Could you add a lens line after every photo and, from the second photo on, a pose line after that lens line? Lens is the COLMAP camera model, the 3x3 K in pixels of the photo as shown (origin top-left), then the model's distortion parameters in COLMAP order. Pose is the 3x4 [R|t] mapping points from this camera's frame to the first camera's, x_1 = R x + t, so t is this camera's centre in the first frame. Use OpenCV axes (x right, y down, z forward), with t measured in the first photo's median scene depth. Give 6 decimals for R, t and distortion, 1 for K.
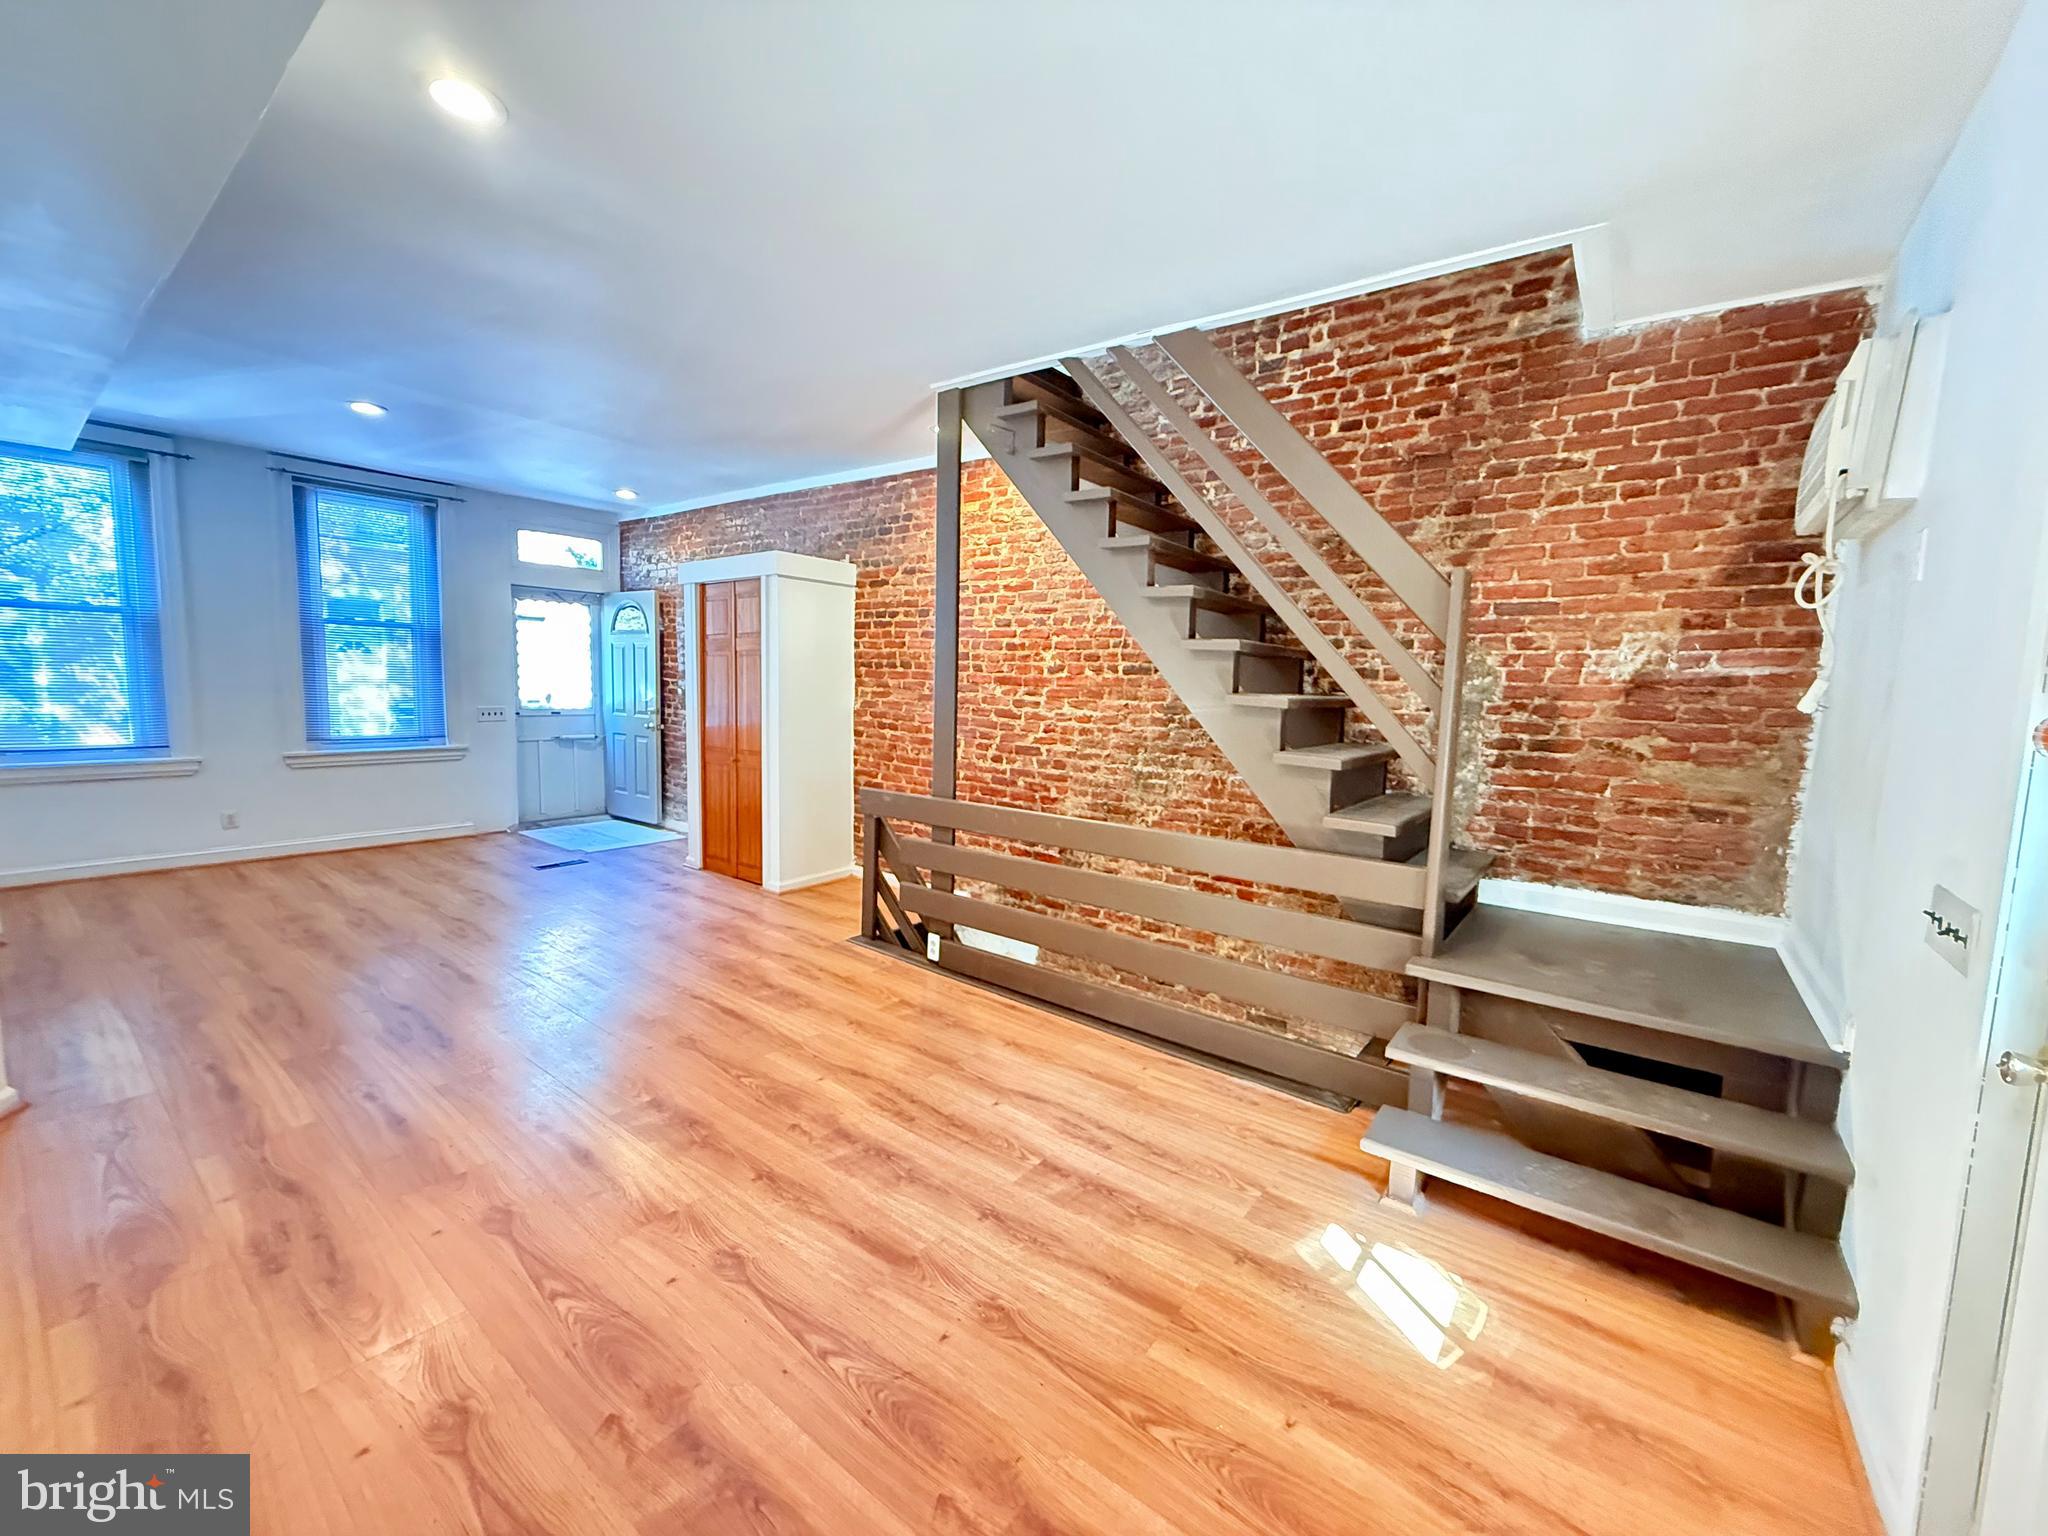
lens RADIAL K [[816.1, 0, 1019.9], [0, 816.1, 765.8], [0, 0, 1]] dist [-0.000880, 0.000022]
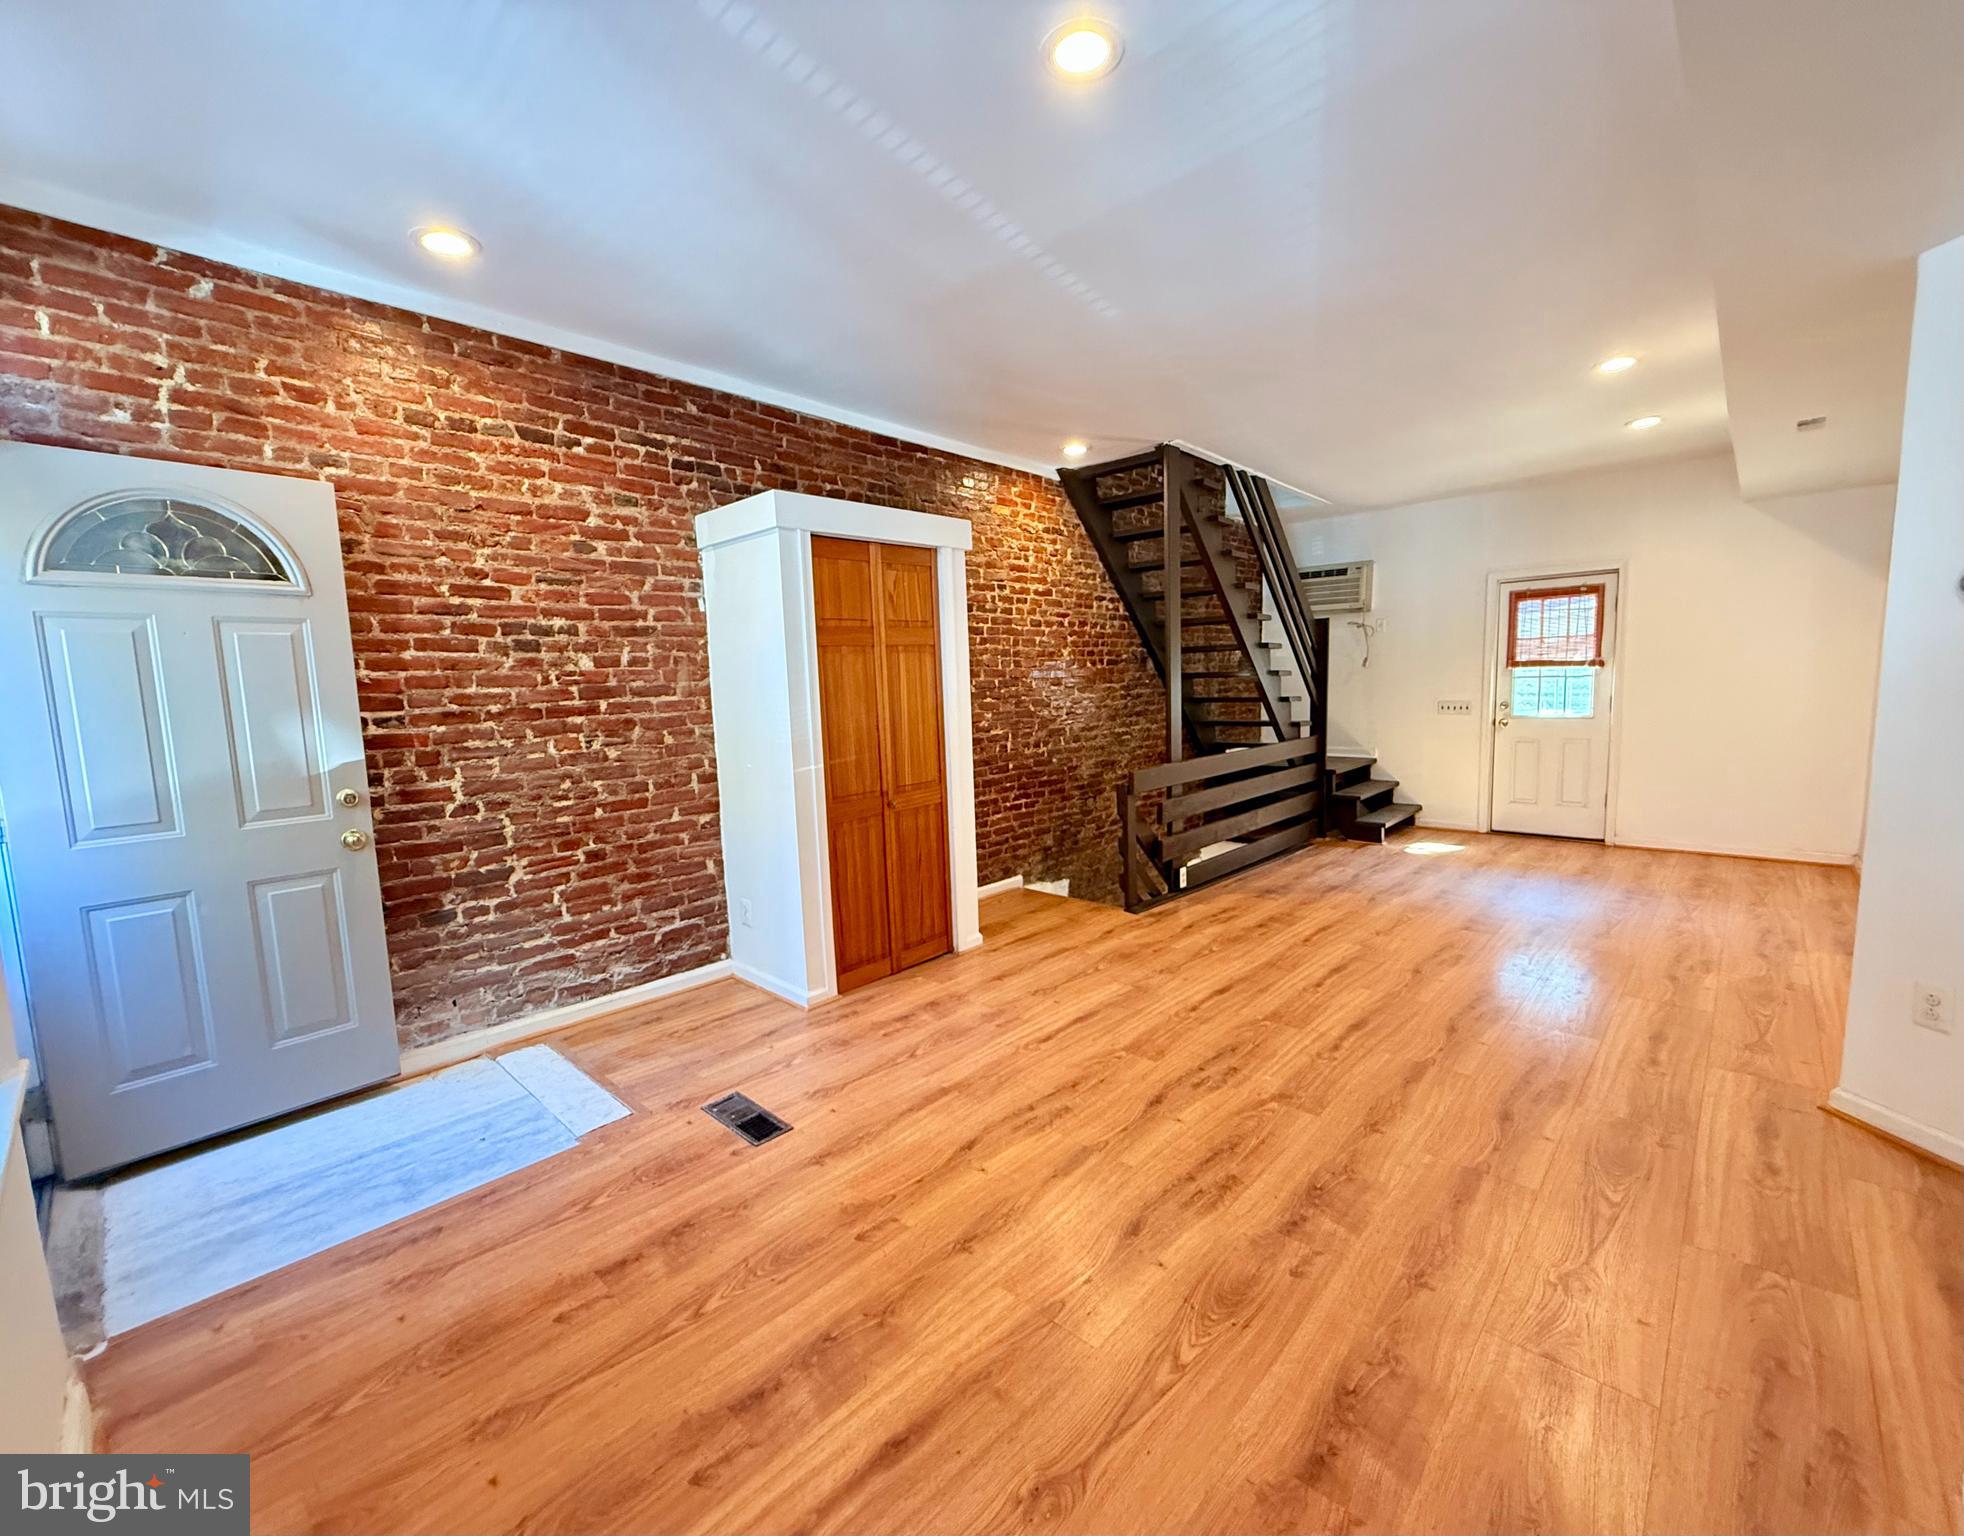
lens RADIAL K [[827.0, 0, 976.0], [0, 827.0, 775.4], [0, 0, 1]] dist [0.000262, 0.000024]
pose [[0.096154, -0.146478, 0.984530, -1.231338], [0.136683, 0.981686, 0.132706, -0.136348], [-0.985937, 0.121808, 0.114414, 1.013480]]
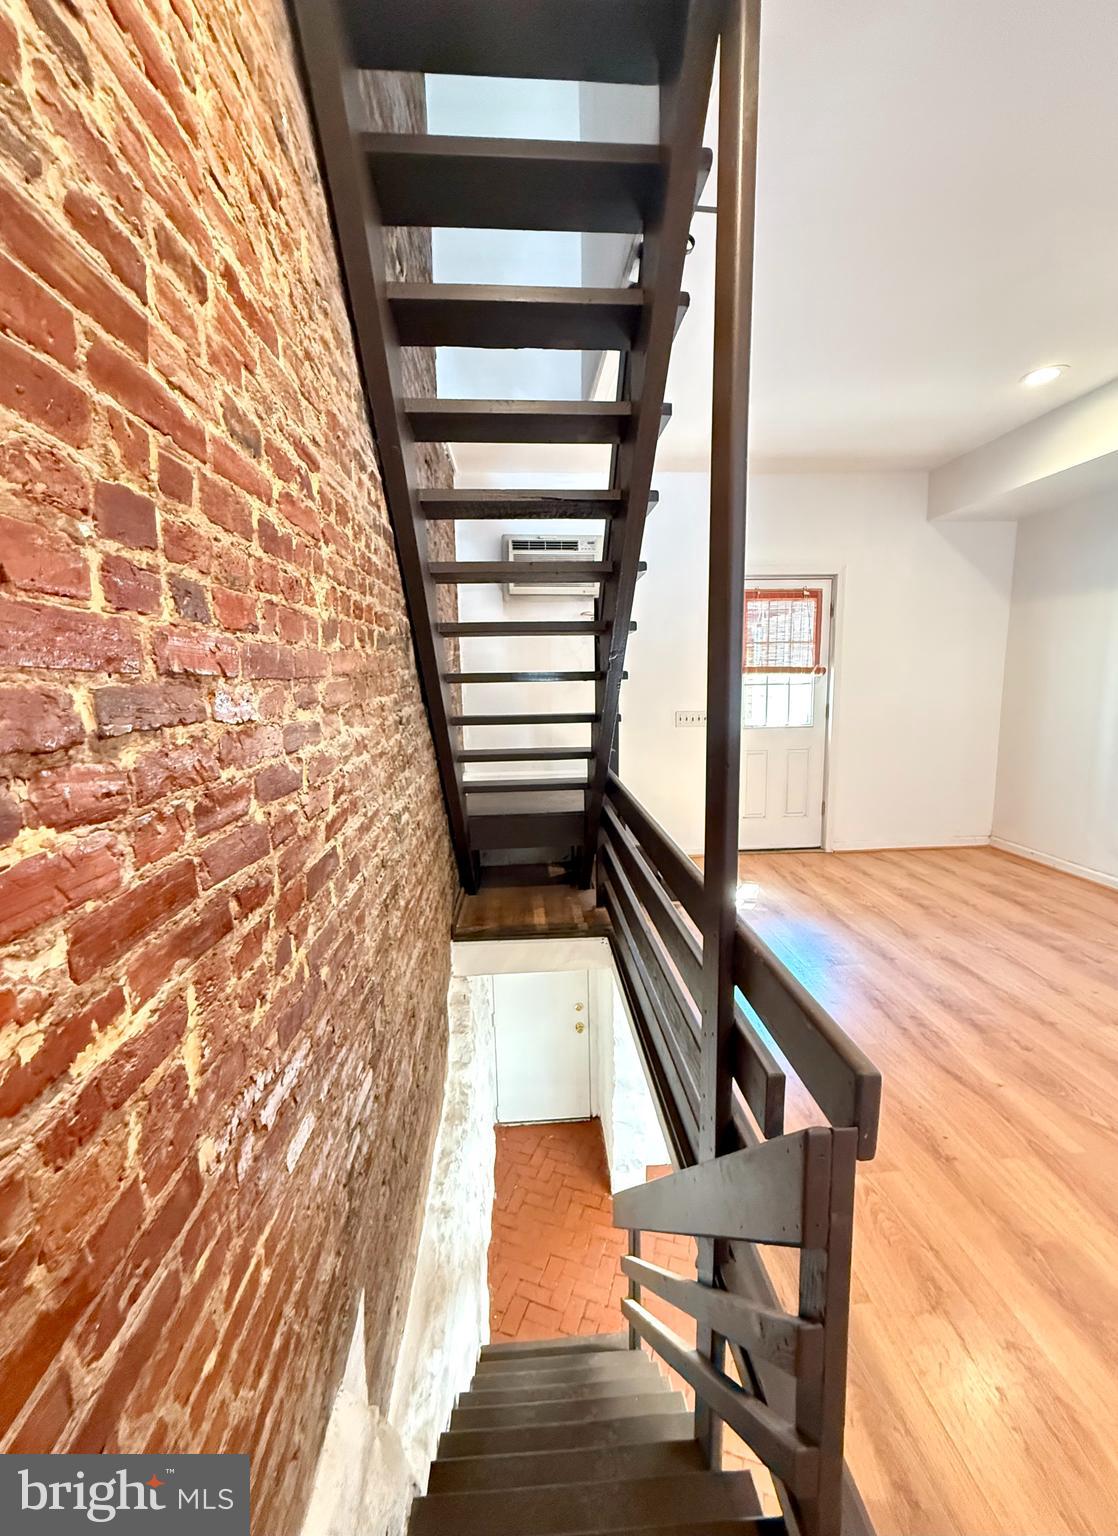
lens RADIAL K [[618.7, 0, 559.8], [0, 618.7, 759.1], [0, 0, 1]] dist [0.001297, 0.000151]
pose [[-0.663037, -0.123726, 0.738291, -0.245320], [0.073769, 0.970647, 0.228915, -0.117838], [-0.744943, 0.206242, -0.634448, 1.109340]]
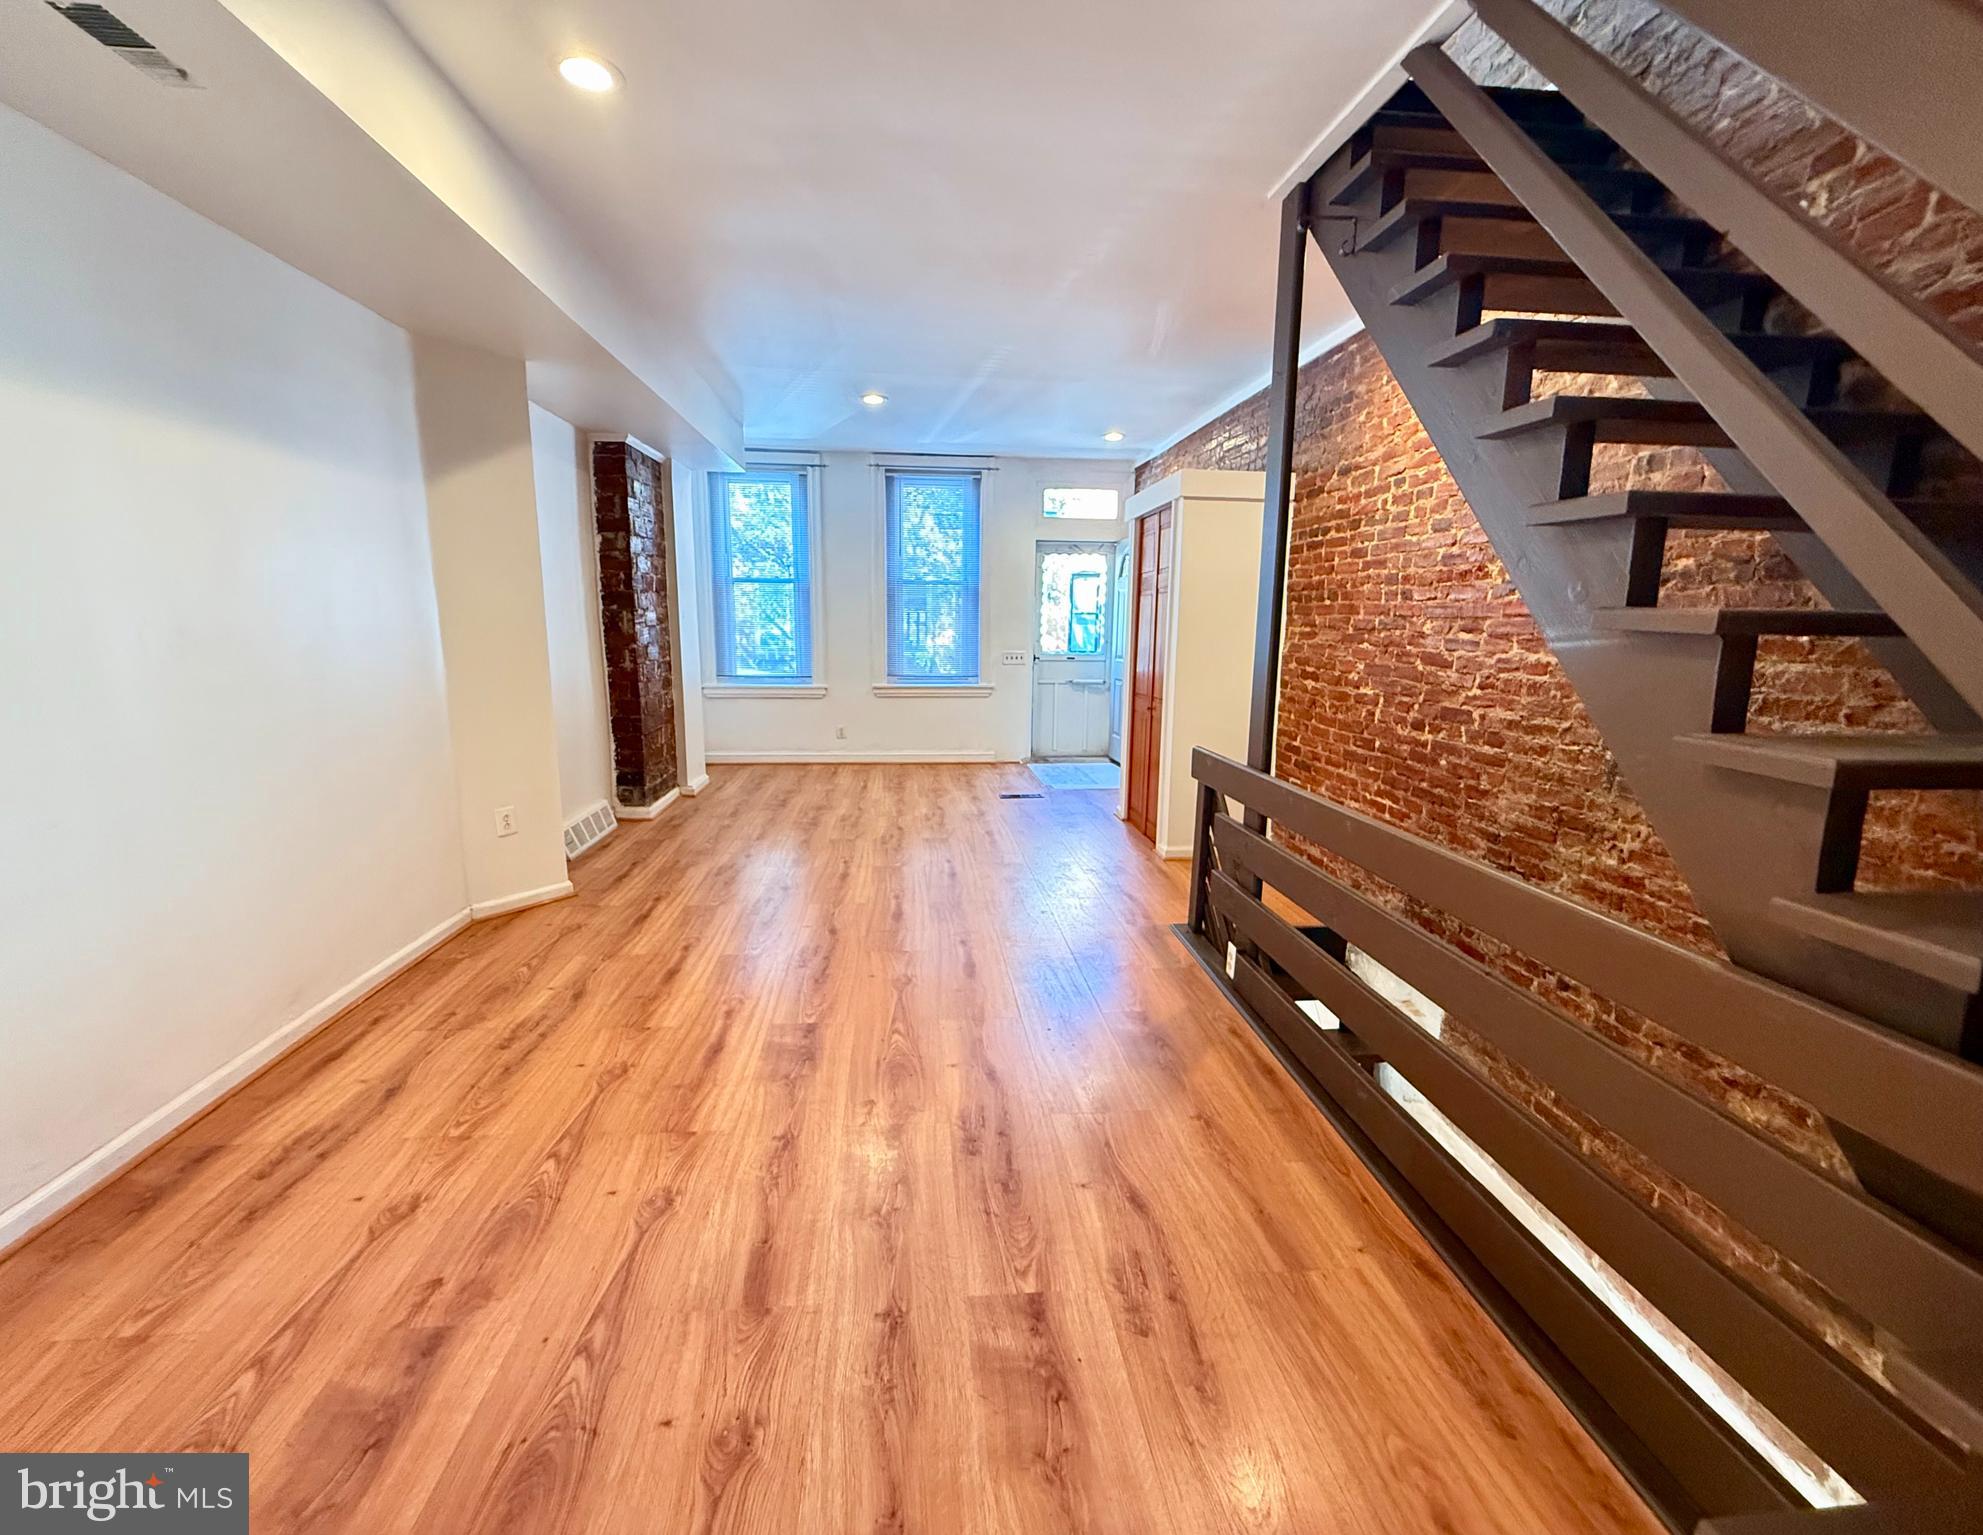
lens RADIAL K [[827.7, 0, 983.8], [0, 827.7, 760.0], [0, 0, 1]] dist [0.000527, 0.000268]
pose [[0.685620, 0.099473, -0.721131, 0.243389], [-0.067081, 0.995038, 0.073478, -0.006297], [0.724862, -0.002004, 0.688891, 0.259542]]
